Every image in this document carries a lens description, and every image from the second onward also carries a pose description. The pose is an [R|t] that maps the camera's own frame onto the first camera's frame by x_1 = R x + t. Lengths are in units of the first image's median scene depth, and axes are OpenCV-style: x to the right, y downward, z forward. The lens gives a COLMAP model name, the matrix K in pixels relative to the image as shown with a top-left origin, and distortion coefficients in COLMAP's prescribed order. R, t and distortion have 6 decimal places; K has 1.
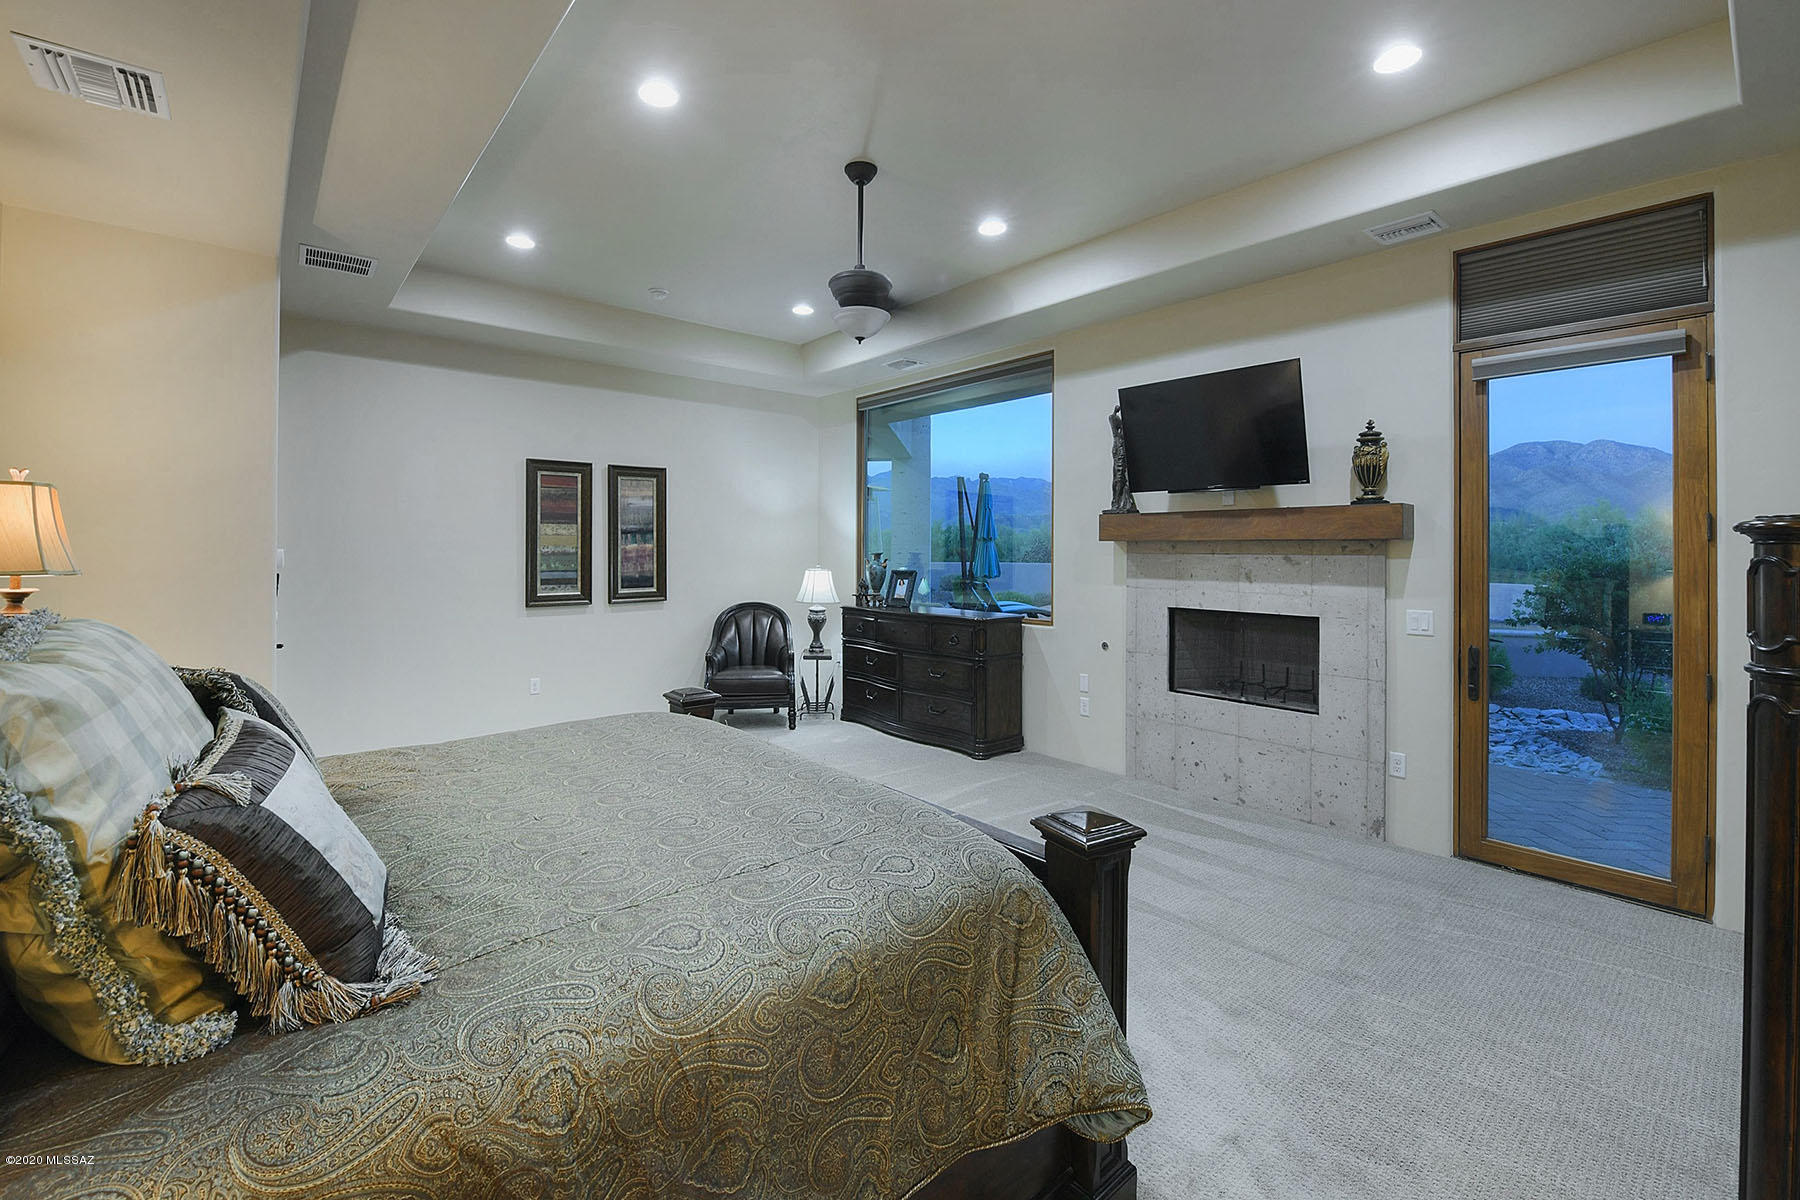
lens RADIAL K [[773.9, 0, 898.8], [0, 773.9, 548.7], [0, 0, 1]] dist [-0.014606, -0.000037]
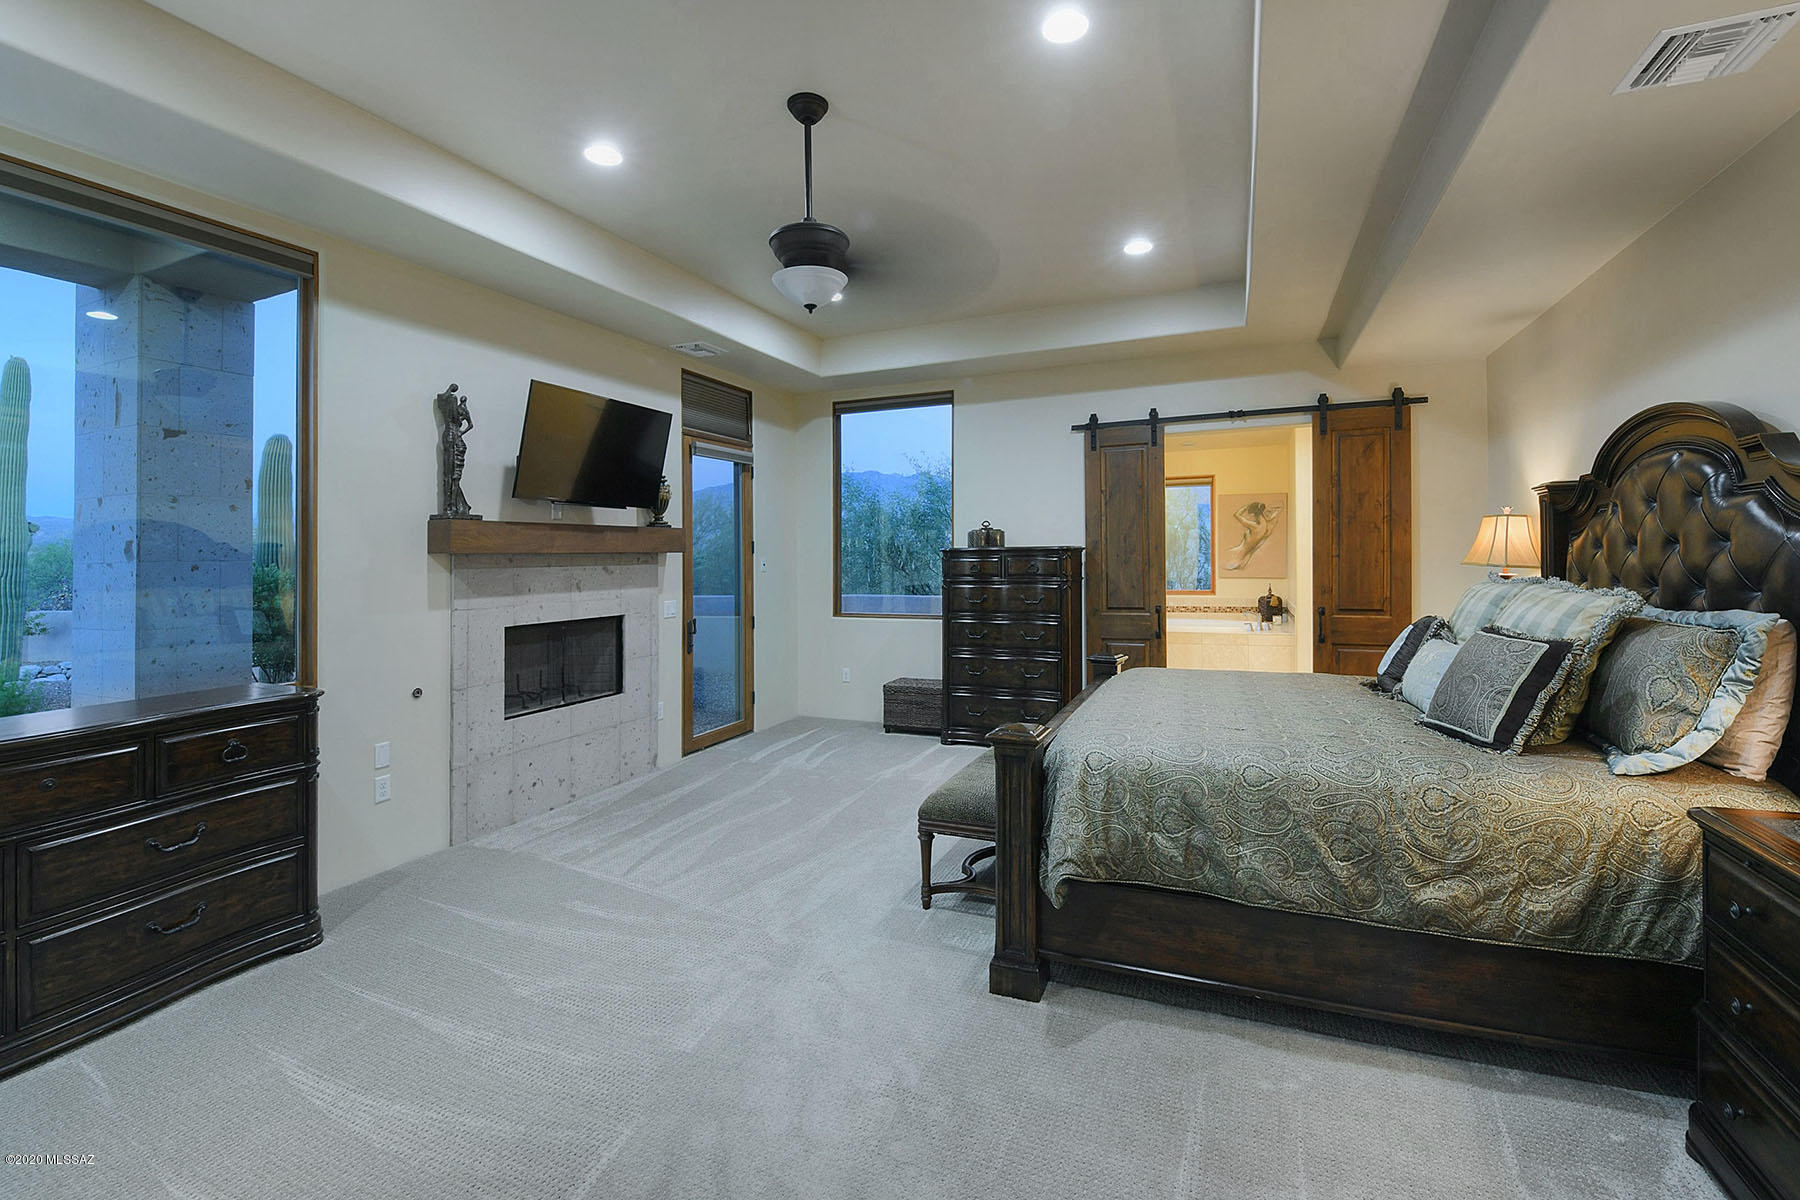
lens RADIAL K [[773.9, 0, 898.8], [0, 773.9, 548.7], [0, 0, 1]] dist [-0.014606, -0.000037]
pose [[-0.440907, 0.003720, 0.897545, -0.739094], [0.006780, 0.999977, -0.000814, -0.013166], [-0.897527, 0.005727, -0.440922, 1.095511]]
